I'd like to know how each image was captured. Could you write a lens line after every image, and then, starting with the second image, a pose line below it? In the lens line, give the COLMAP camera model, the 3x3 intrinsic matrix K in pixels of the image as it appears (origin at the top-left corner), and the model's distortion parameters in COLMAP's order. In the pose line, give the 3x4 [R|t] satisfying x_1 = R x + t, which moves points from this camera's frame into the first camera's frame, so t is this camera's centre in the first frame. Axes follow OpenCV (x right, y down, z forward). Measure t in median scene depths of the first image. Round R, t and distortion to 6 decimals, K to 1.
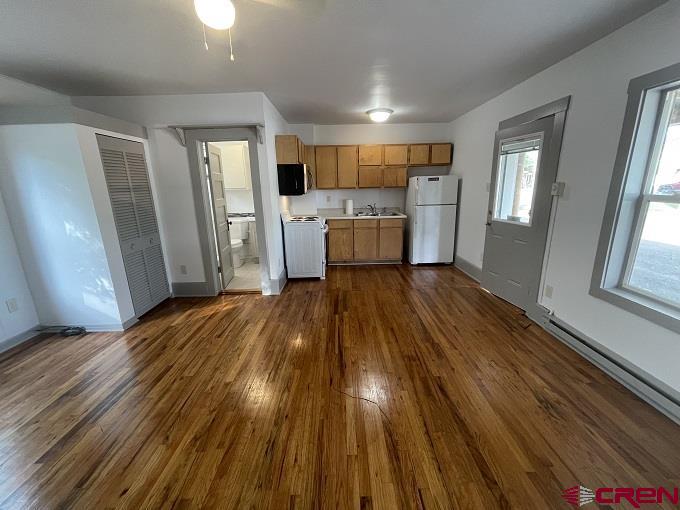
lens RADIAL K [[275.7, 0, 340.2], [0, 275.7, 252.6], [0, 0, 1]] dist [-0.002556, -0.000272]
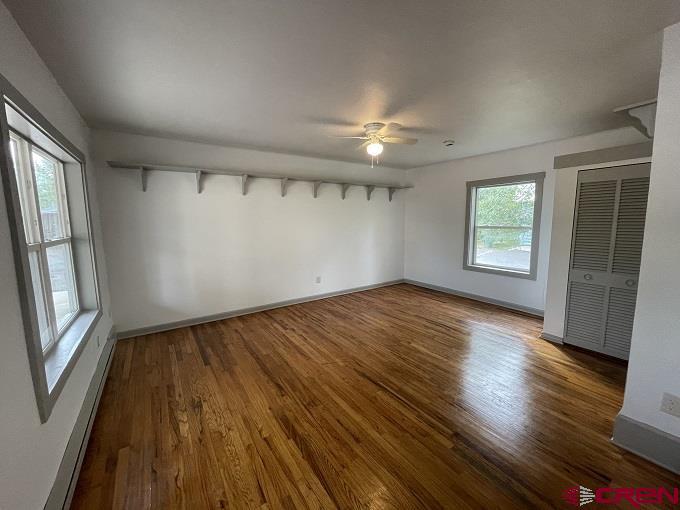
lens RADIAL K [[275.7, 0, 340.2], [0, 275.7, 252.6], [0, 0, 1]] dist [-0.002556, -0.000272]
pose [[-0.827830, 0.096860, -0.552554, 0.423315], [-0.110564, 0.937489, 0.329984, -0.277035], [0.549976, 0.334263, -0.765373, 1.041934]]
